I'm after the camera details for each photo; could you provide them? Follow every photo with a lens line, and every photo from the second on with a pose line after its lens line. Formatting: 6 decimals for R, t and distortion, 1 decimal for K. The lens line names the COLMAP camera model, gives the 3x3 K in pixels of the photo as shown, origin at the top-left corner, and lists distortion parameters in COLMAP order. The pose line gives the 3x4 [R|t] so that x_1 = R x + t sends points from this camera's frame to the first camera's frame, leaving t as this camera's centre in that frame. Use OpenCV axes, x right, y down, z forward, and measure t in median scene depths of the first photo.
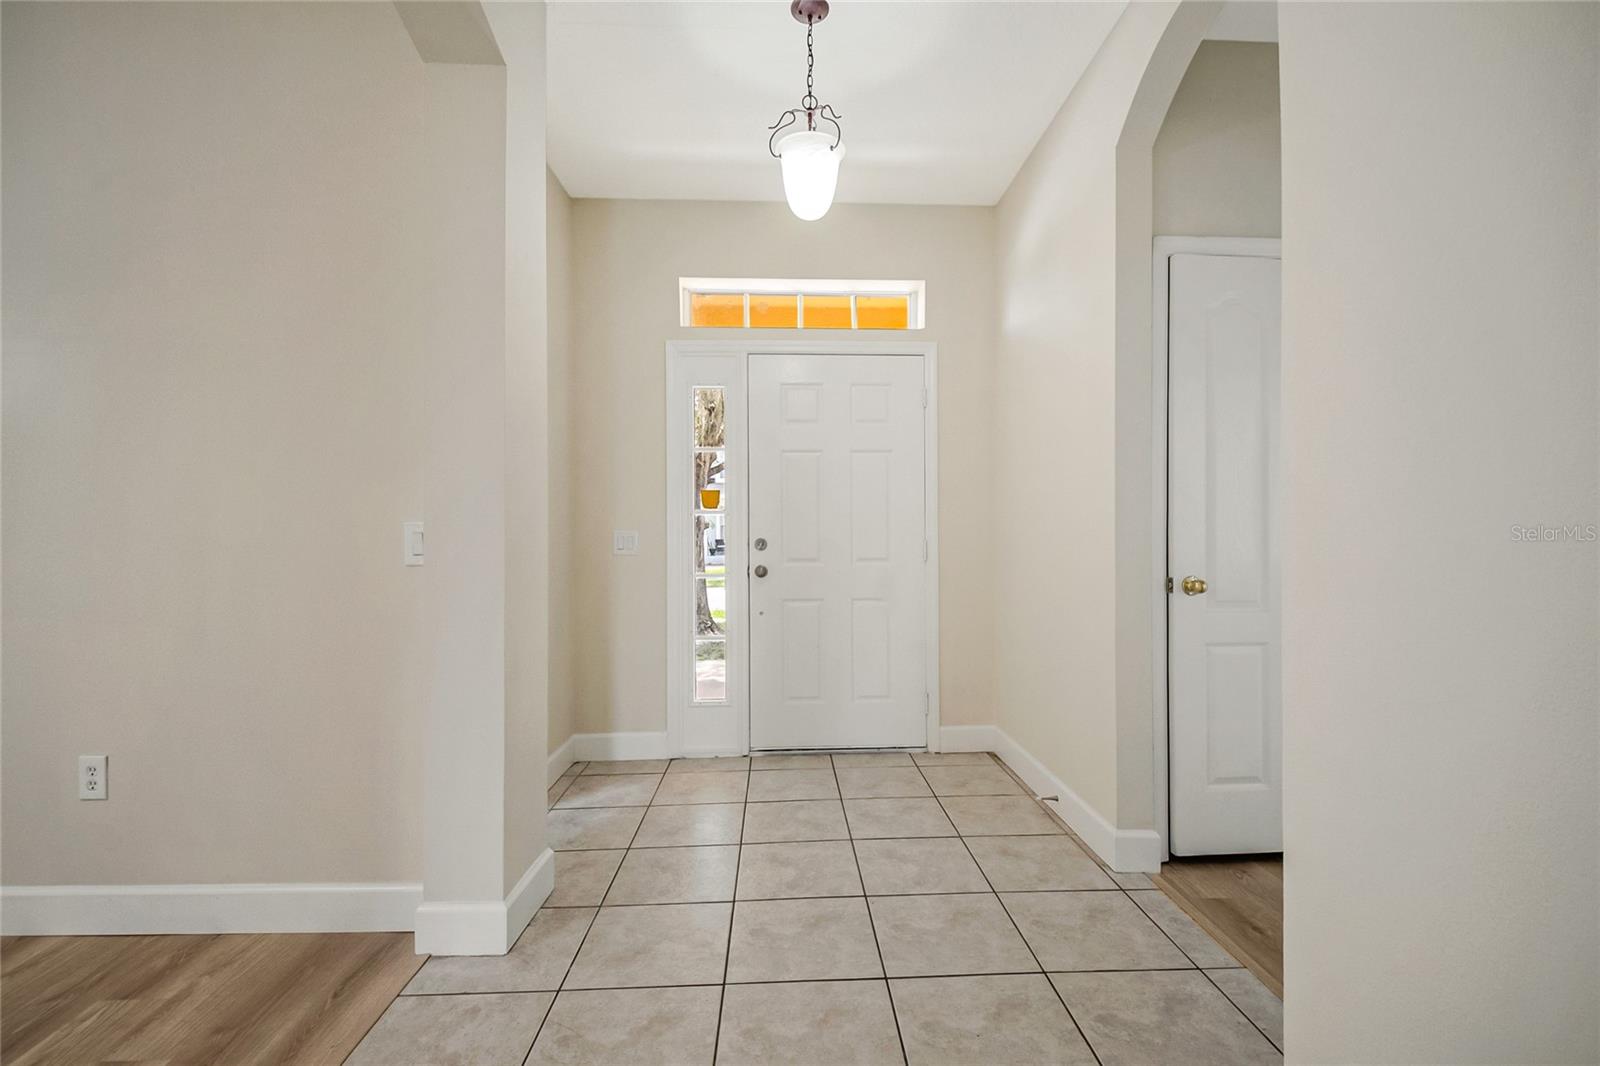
lens RADIAL K [[689.6, 0, 810.4], [0, 689.6, 529.9], [0, 0, 1]] dist [0.012657, -0.017494]
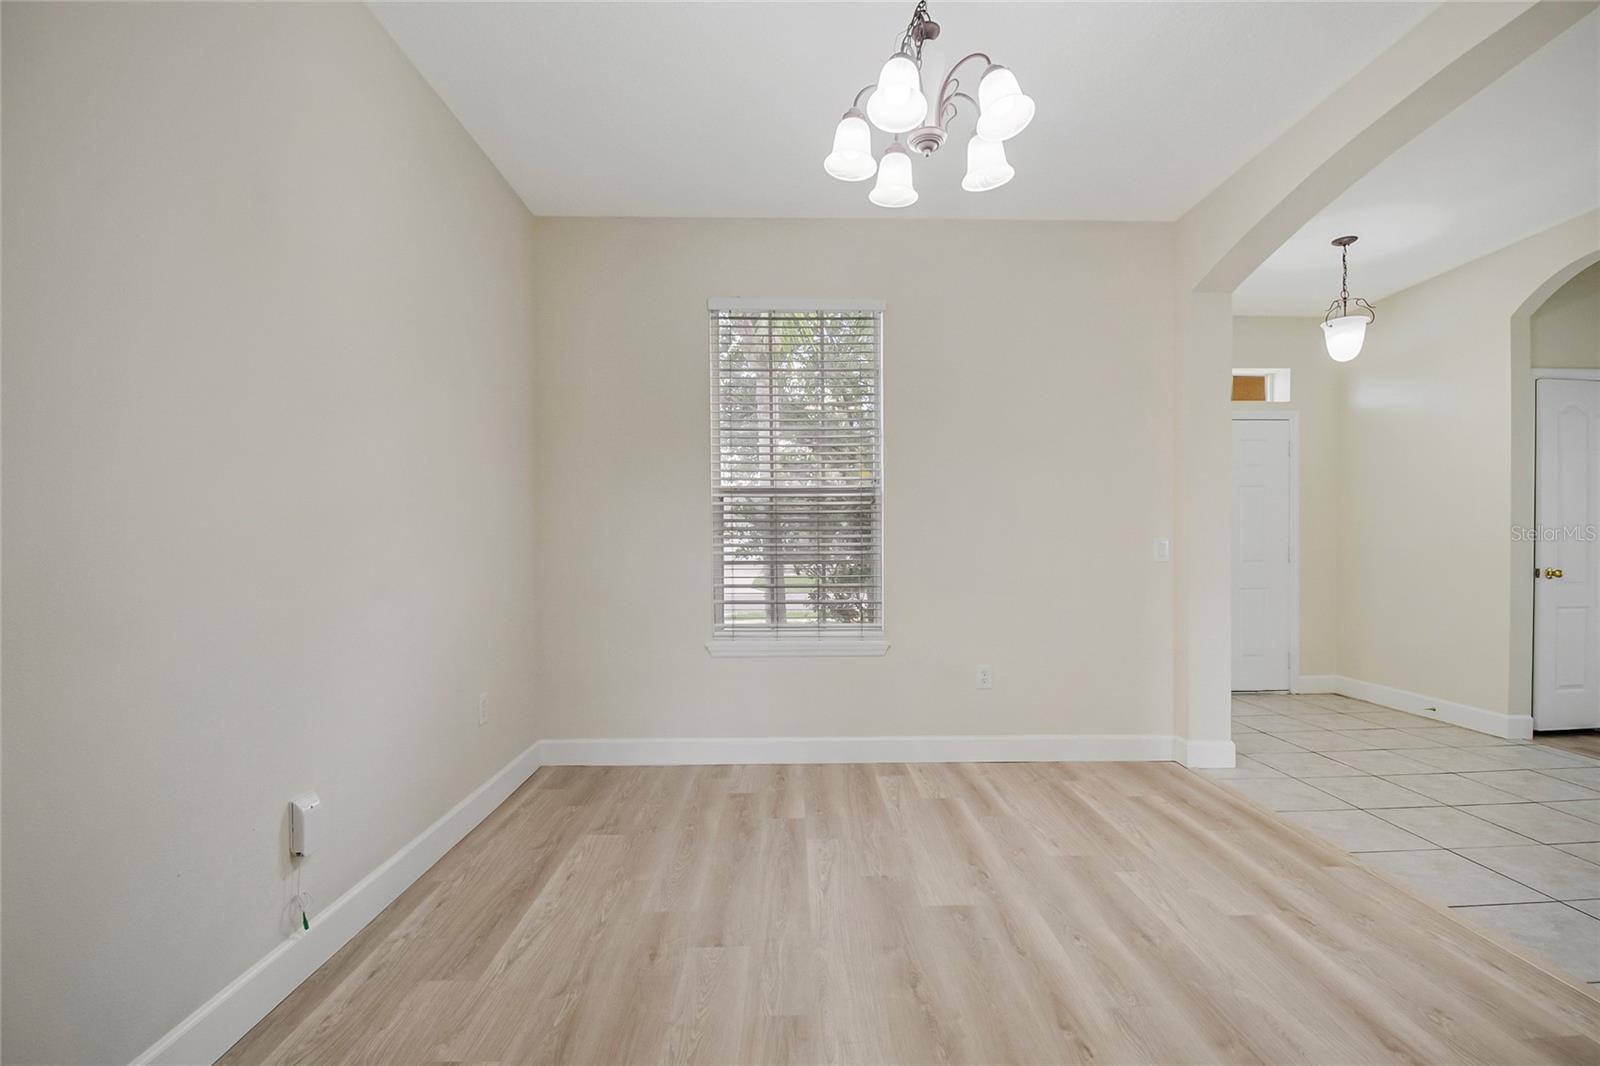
lens RADIAL K [[697.0, 0, 809.3], [0, 697.0, 546.0], [0, 0, 1]] dist [0.003073, -0.010665]
pose [[0.999875, -0.000809, -0.015783, -1.322459], [0.000951, 0.999959, 0.008982, -0.004224], [0.015775, -0.008996, 0.999835, -0.772225]]
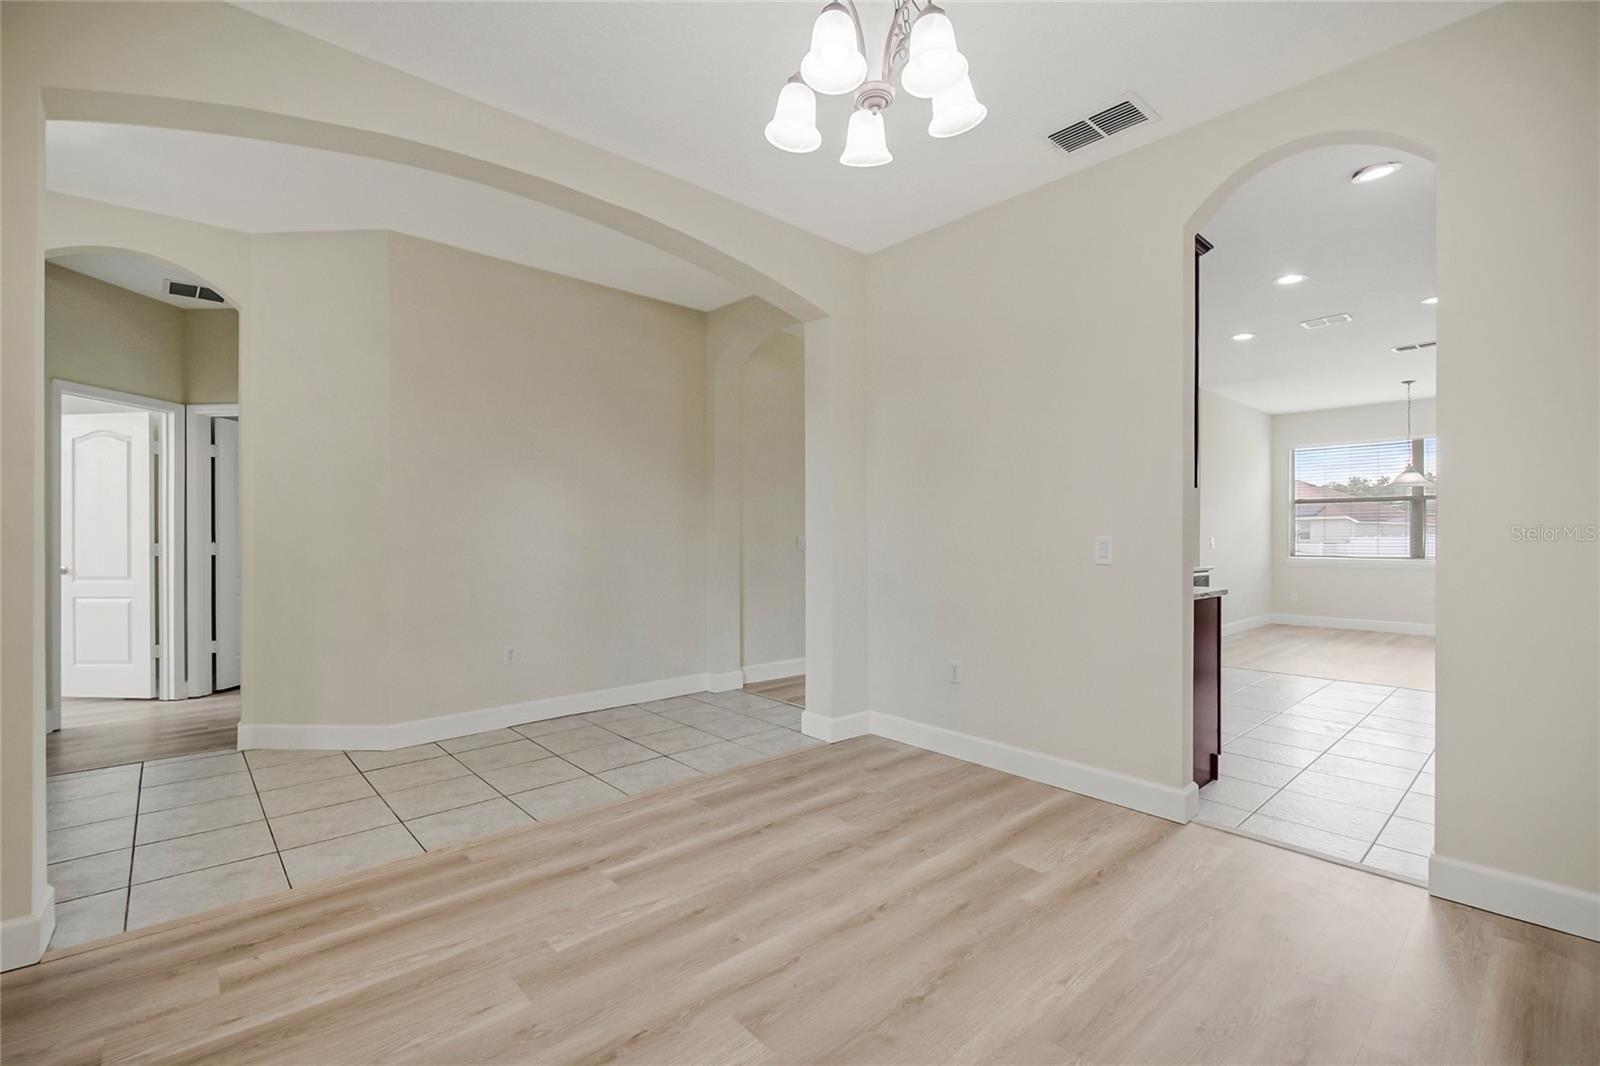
lens RADIAL K [[697.0, 0, 809.3], [0, 697.0, 546.0], [0, 0, 1]] dist [0.003073, -0.010665]
pose [[-0.633145, -0.001321, 0.774032, -1.743475], [0.005895, 0.999961, 0.006529, 0.004586], [-0.774011, 0.008697, -0.633113, 0.640174]]
